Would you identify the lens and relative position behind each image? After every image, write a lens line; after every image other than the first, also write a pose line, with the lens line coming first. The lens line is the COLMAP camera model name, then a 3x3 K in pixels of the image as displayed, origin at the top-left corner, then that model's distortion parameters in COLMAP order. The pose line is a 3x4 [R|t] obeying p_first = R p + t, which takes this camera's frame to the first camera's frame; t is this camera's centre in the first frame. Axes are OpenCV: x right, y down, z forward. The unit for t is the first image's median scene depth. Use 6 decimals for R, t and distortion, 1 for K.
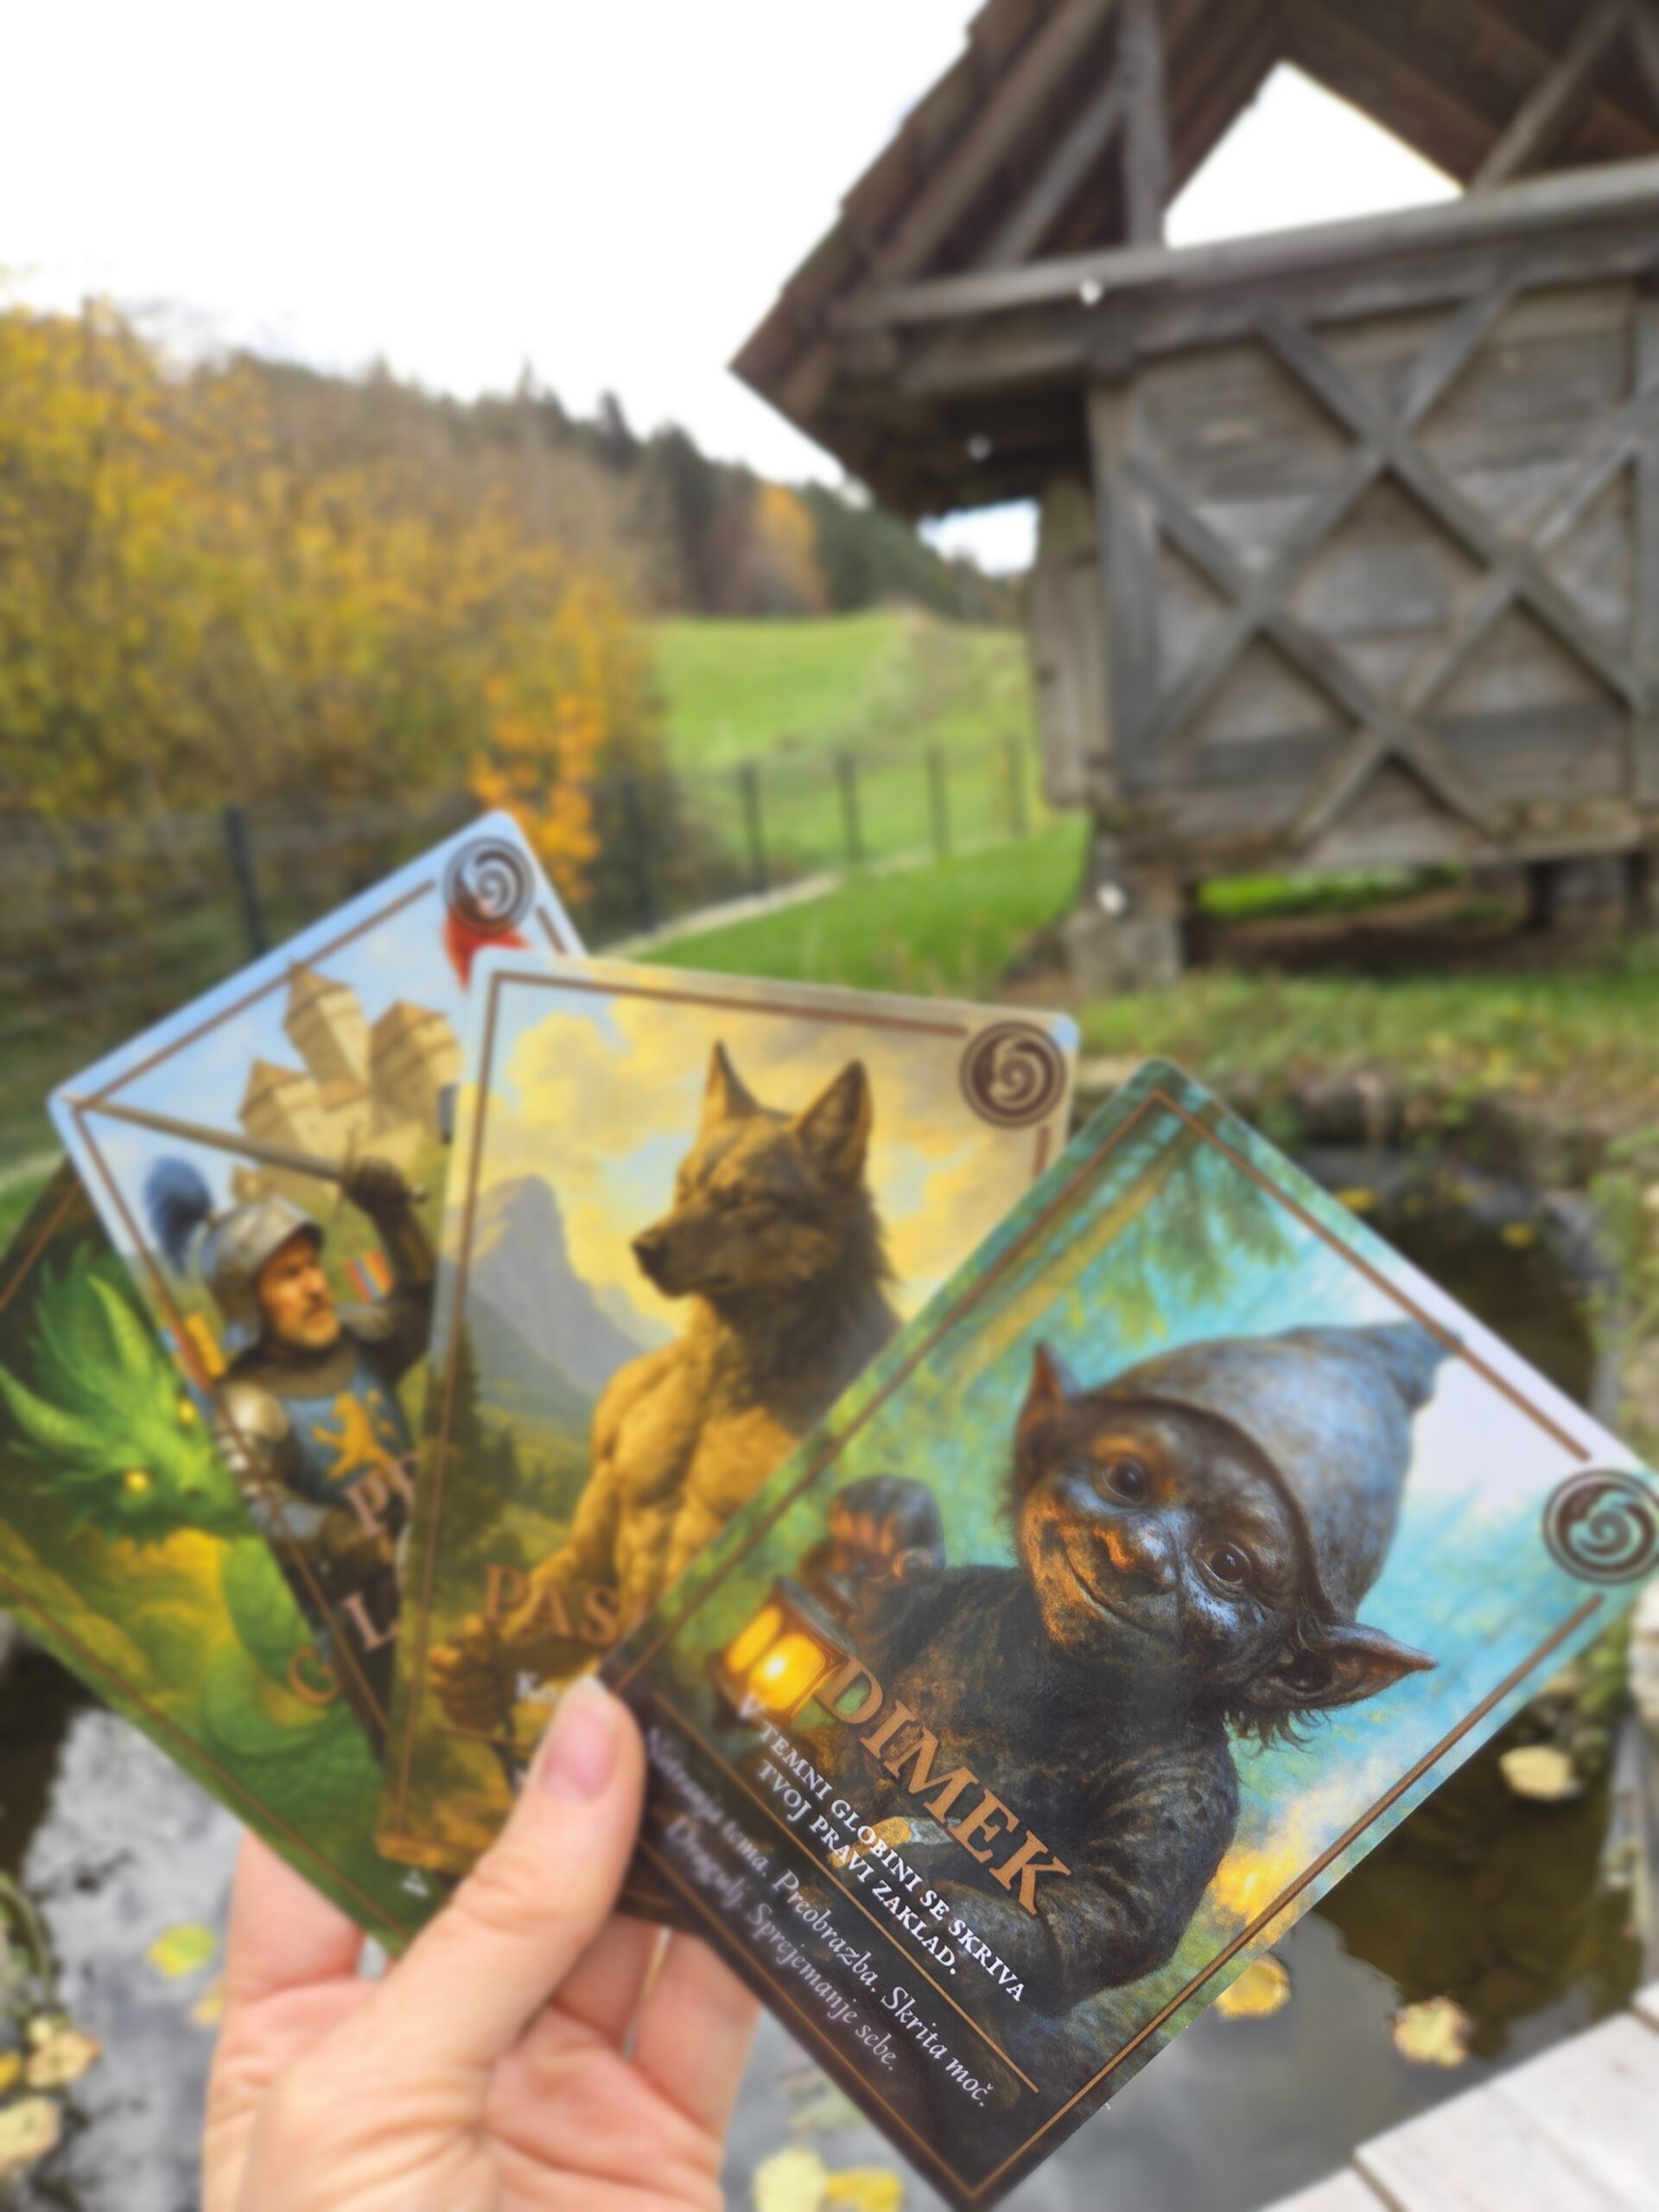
lens RADIAL K [[1459.0, 0, 826.1], [0, 1459.0, 1105.5], [0, 0, 1]] dist [0.003811, 0.000470]
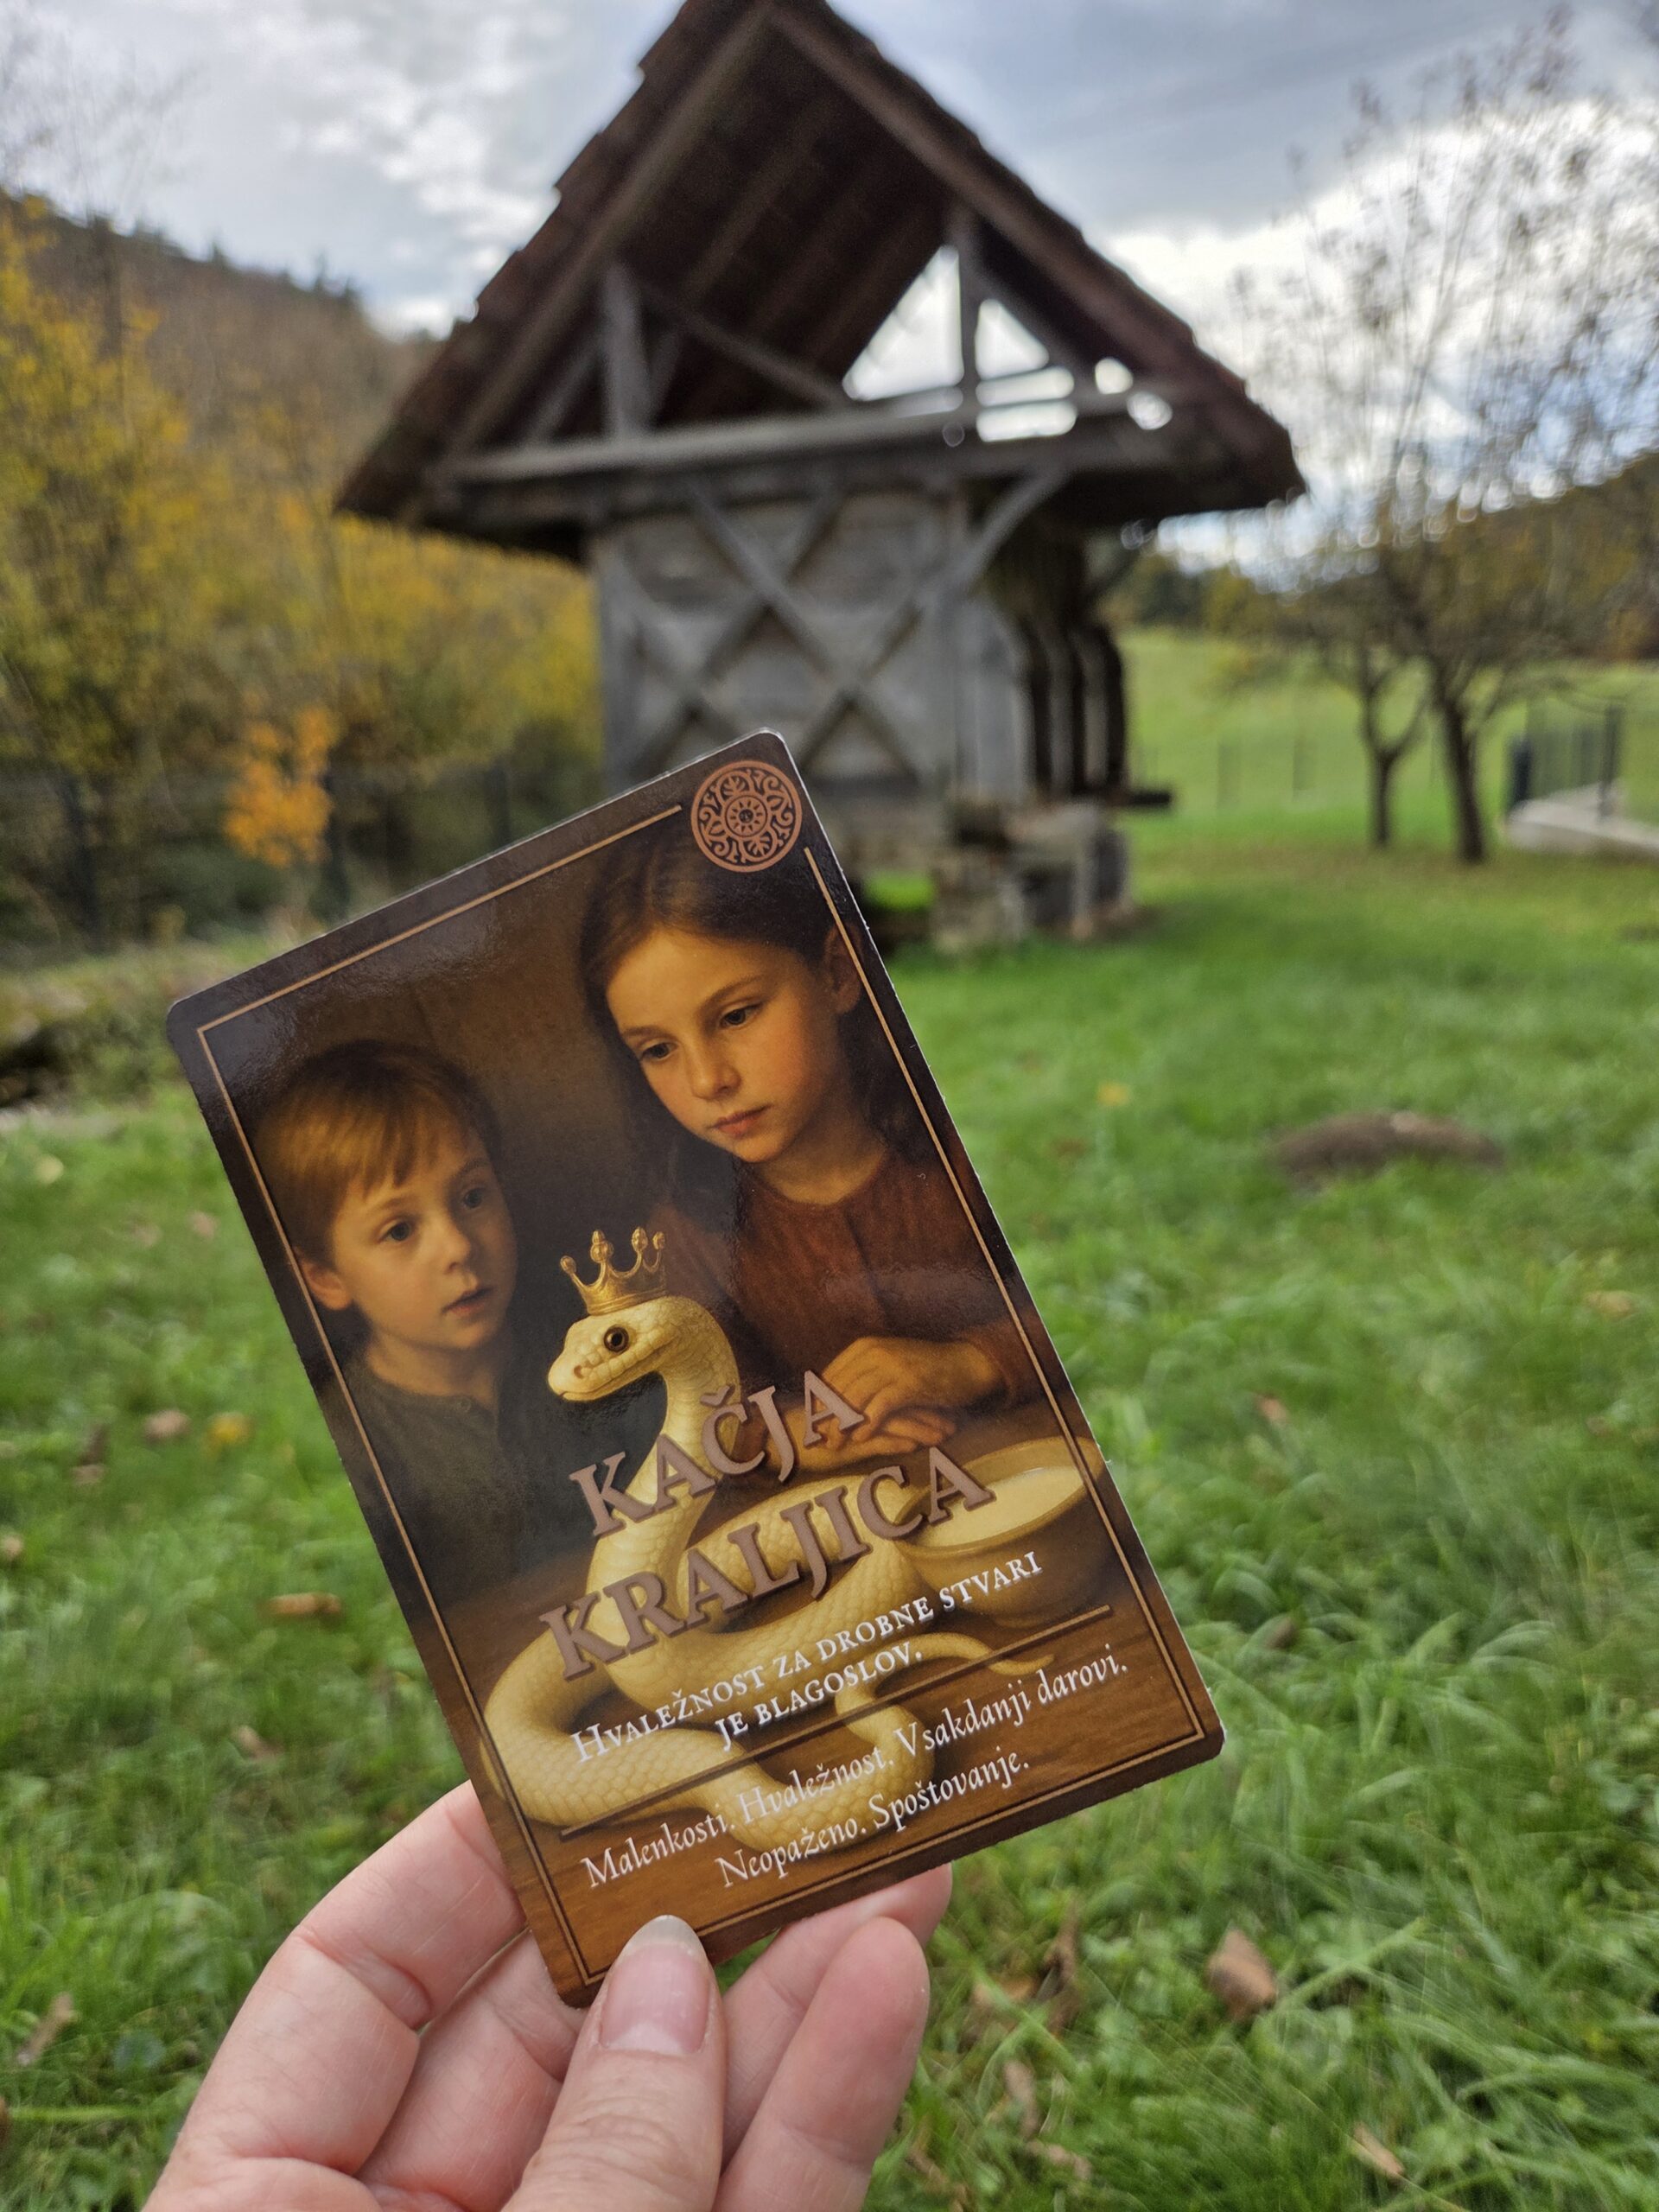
lens RADIAL K [[1523.7, 0, 838.6], [0, 1523.7, 1095.4], [0, 0, 1]] dist [0.024020, -0.032602]
pose [[0.990355, 0.084394, -0.109882, 0.627891], [-0.084100, 0.996430, 0.007310, 0.028142], [0.110107, 0.002001, 0.993918, -0.457292]]
